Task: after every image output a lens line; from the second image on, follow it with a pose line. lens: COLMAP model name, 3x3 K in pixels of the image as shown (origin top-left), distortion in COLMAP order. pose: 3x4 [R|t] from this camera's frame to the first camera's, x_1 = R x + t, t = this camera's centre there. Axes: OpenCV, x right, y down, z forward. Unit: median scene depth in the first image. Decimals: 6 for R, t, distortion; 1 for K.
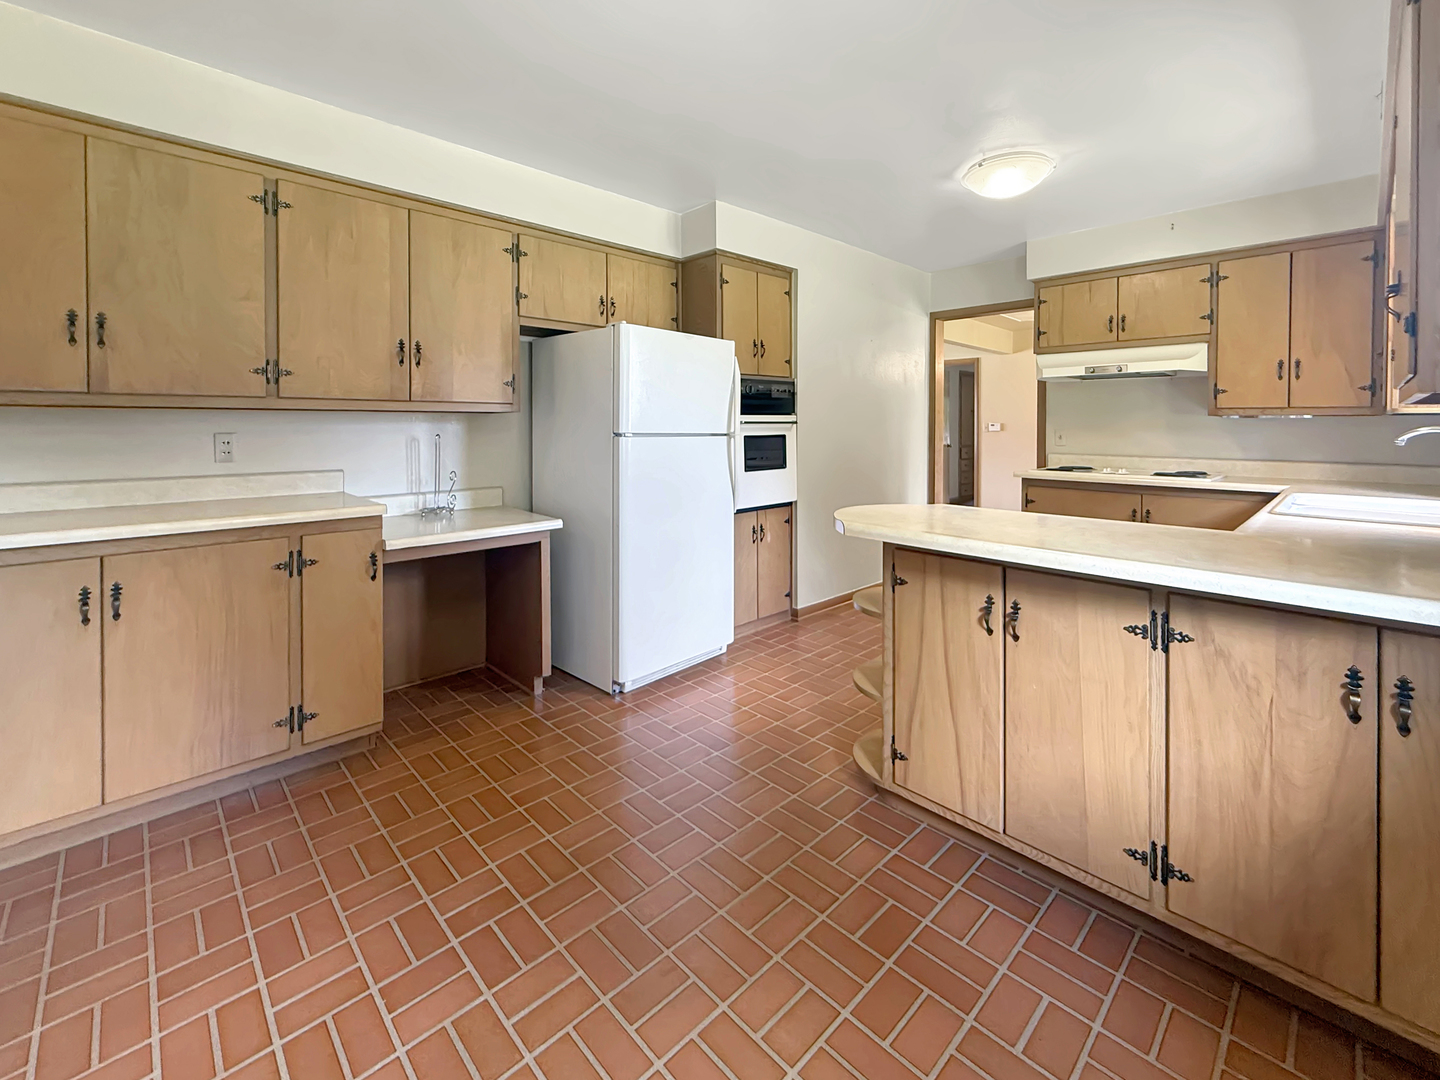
lens RADIAL K [[617.2, 0, 714.7], [0, 617.2, 423.9], [0, 0, 1]] dist [0.000498, 0.000420]
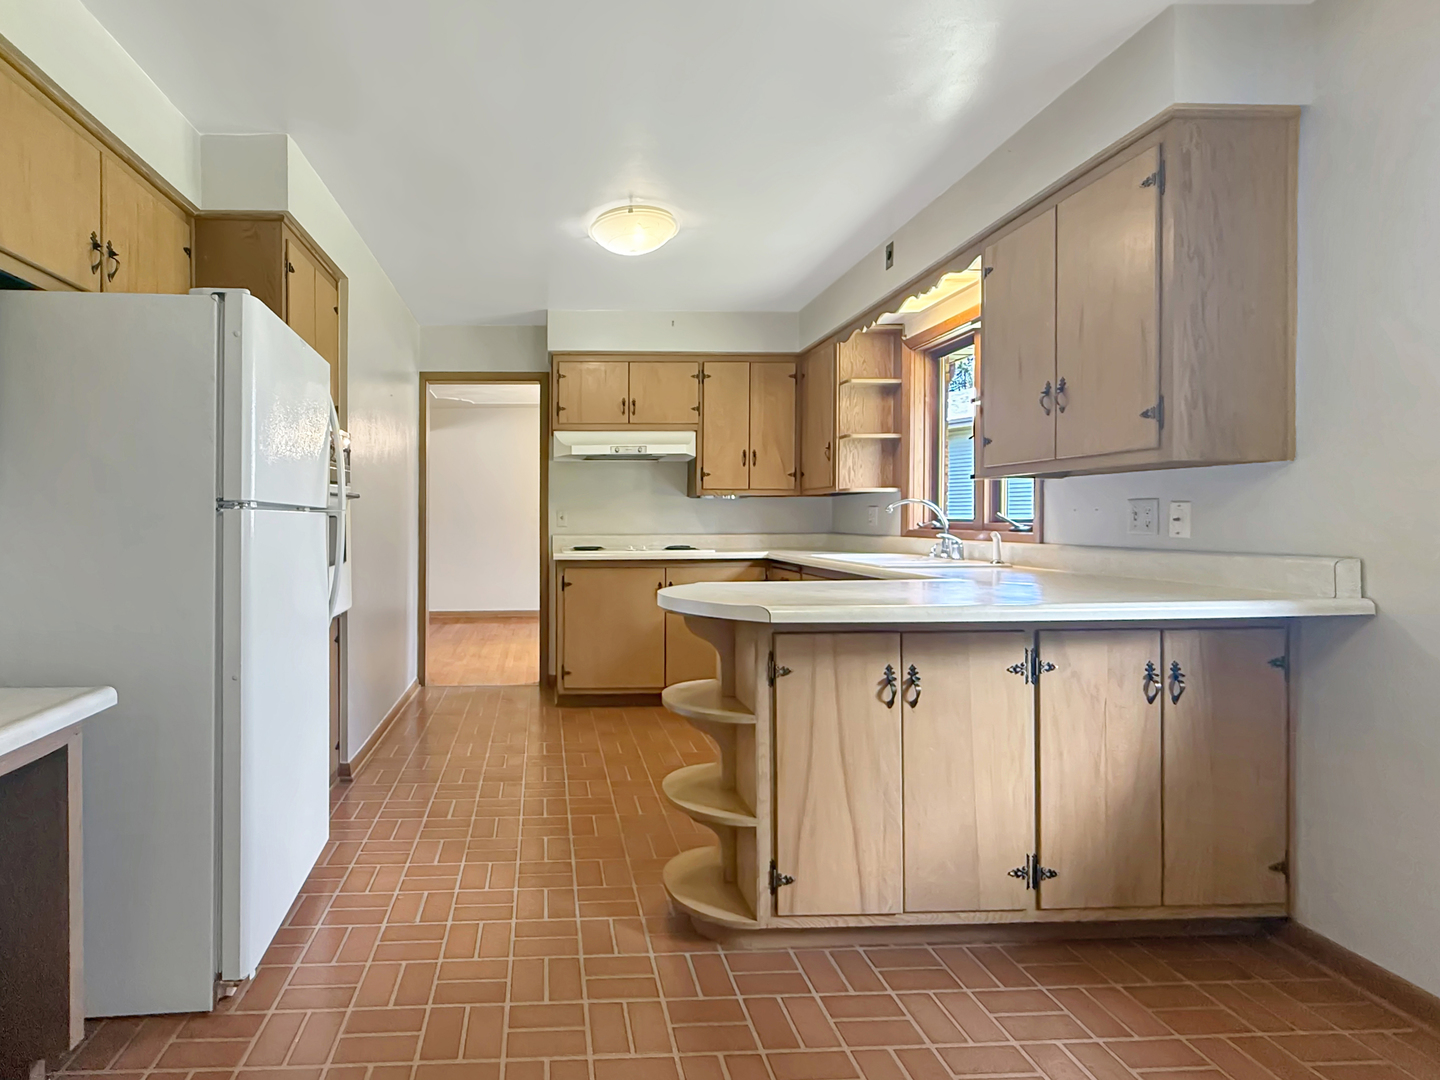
lens RADIAL K [[691.6, 0, 720.1], [0, 691.6, 504.2], [0, 0, 1]] dist [0.001298, -0.000029]
pose [[0.668706, -0.000769, 0.743526, -0.443591], [0.005873, 0.999974, -0.004248, 0.031150], [-0.743503, 0.007207, 0.668693, 0.424840]]
